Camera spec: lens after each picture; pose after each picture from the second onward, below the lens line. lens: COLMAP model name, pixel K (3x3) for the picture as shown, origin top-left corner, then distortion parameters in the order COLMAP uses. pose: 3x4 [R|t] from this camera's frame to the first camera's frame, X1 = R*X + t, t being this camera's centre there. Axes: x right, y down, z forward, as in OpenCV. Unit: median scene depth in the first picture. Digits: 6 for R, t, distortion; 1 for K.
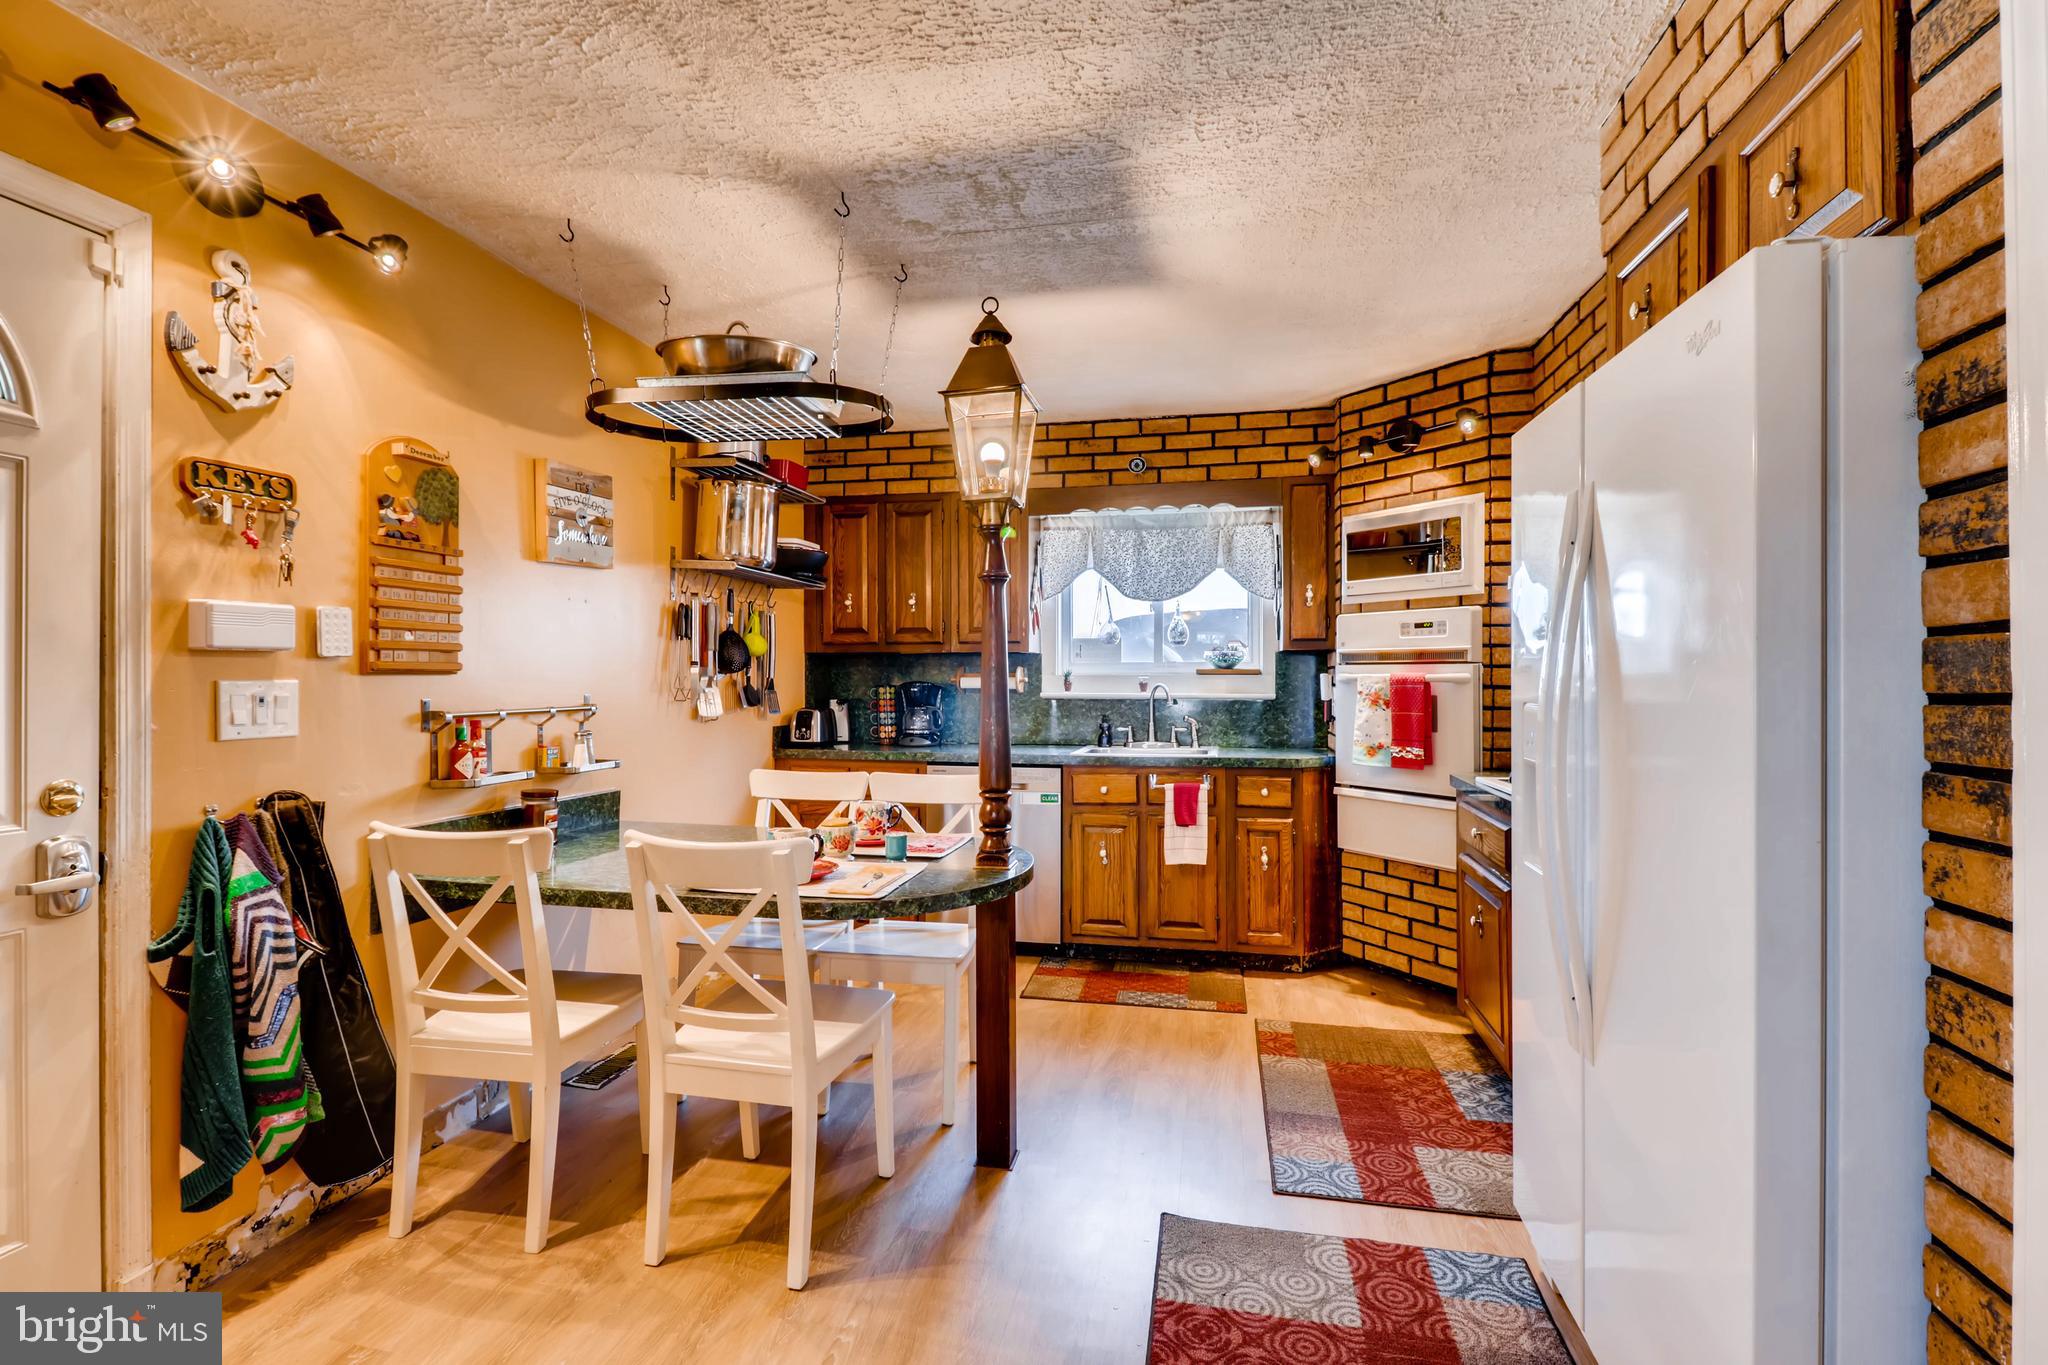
lens RADIAL K [[930.8, 0, 1017.1], [0, 930.8, 675.3], [0, 0, 1]] dist [0.022756, -0.014496]
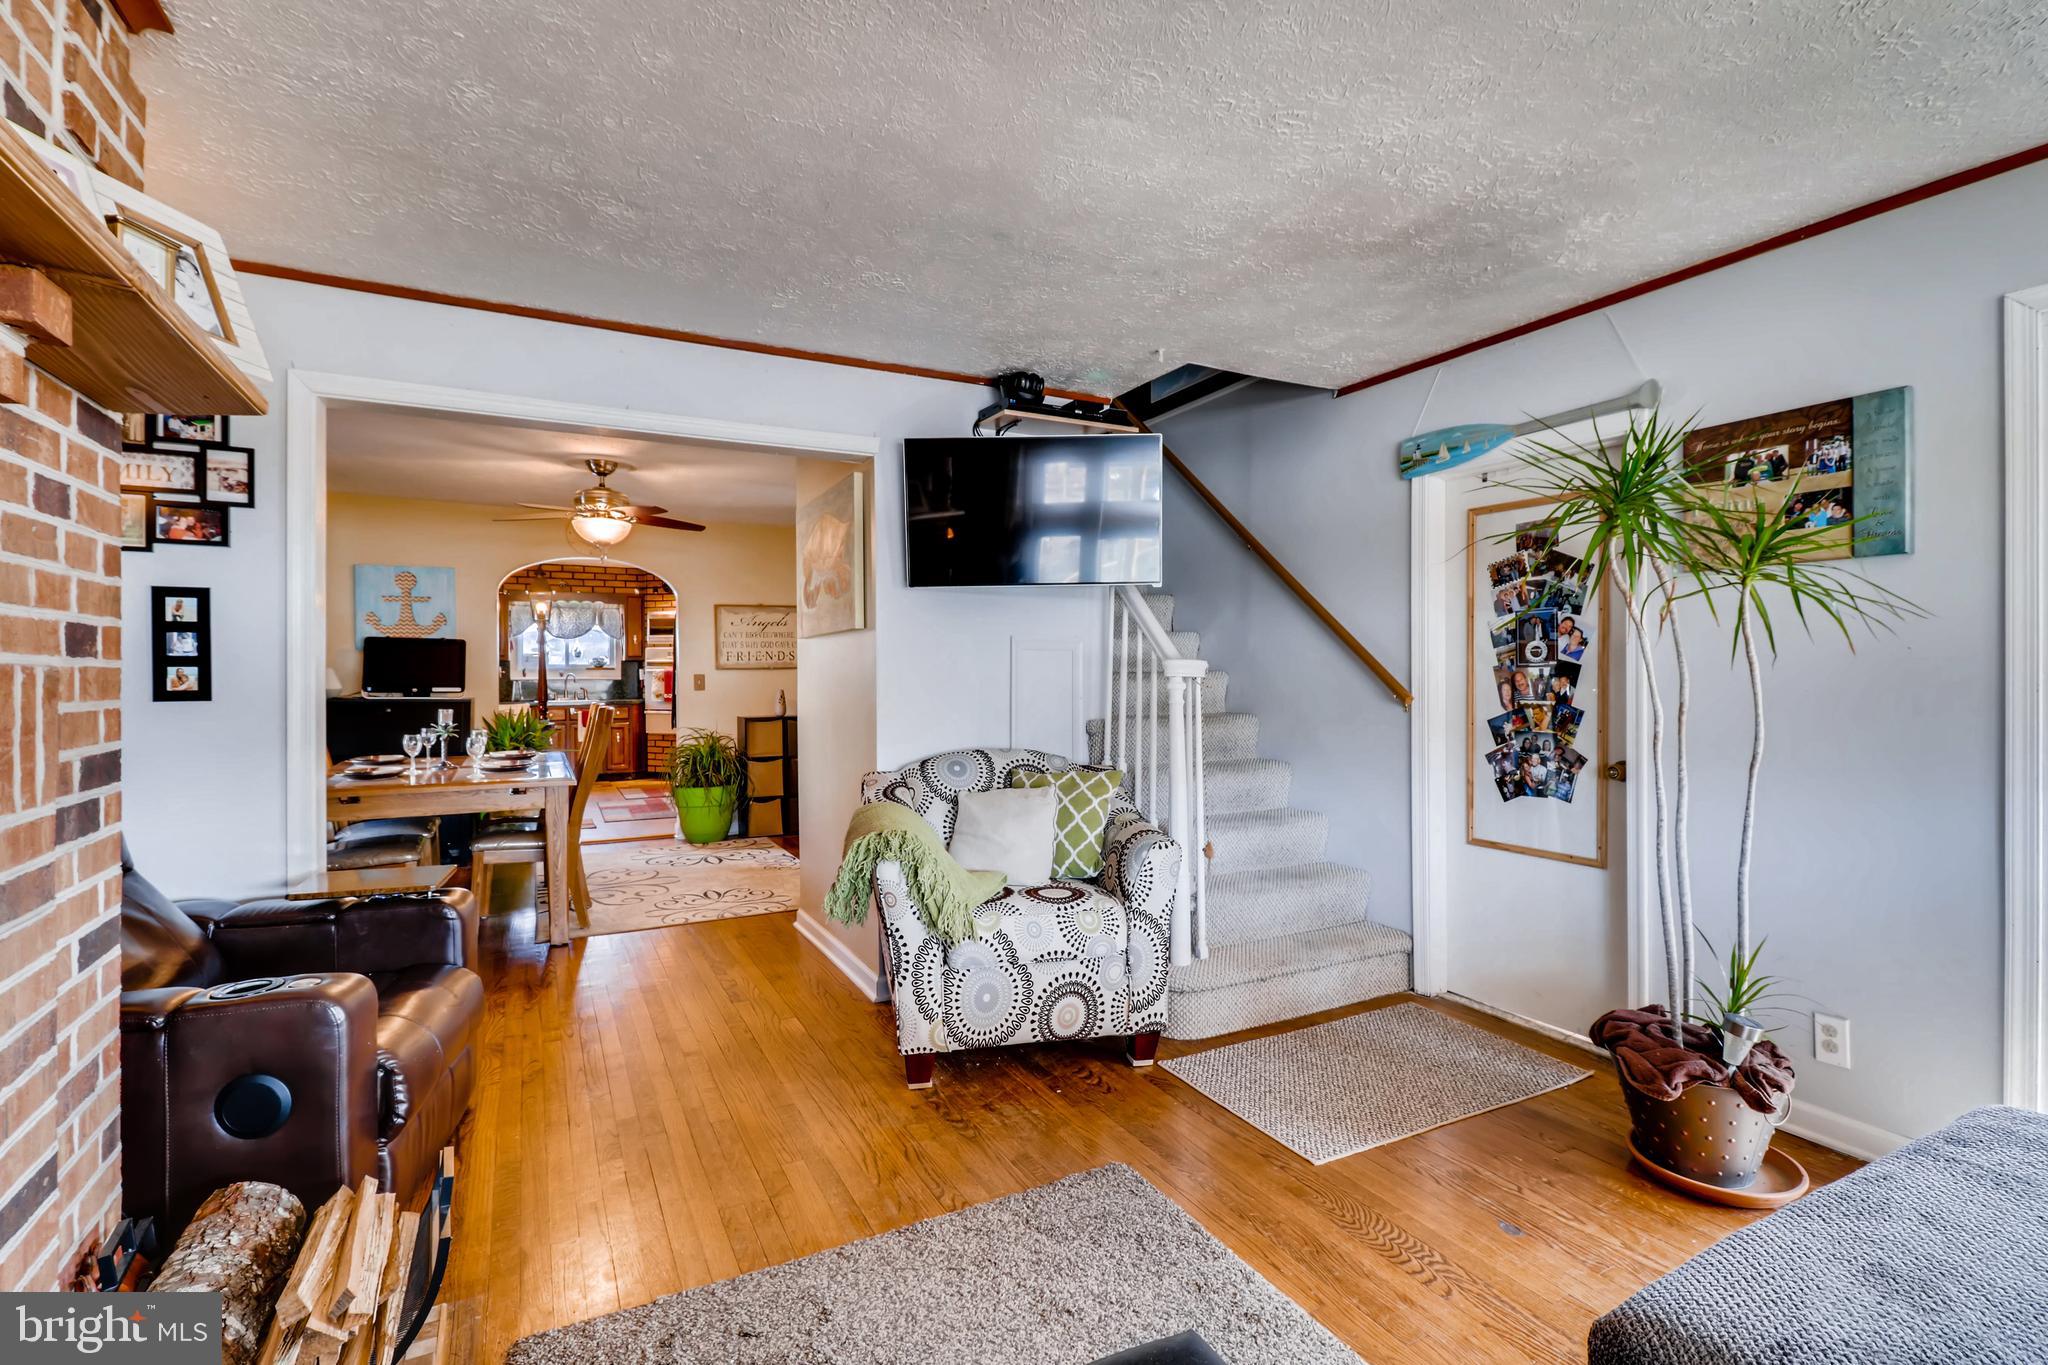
lens RADIAL K [[930.8, 0, 1011.1], [0, 930.8, 677.0], [0, 0, 1]] dist [0.022756, -0.014496]
pose [[0.777068, -0.002761, 0.629410, -0.533501], [0.001063, 0.999995, 0.003074, 0.013344], [-0.629415, -0.001720, 0.777067, -1.757319]]
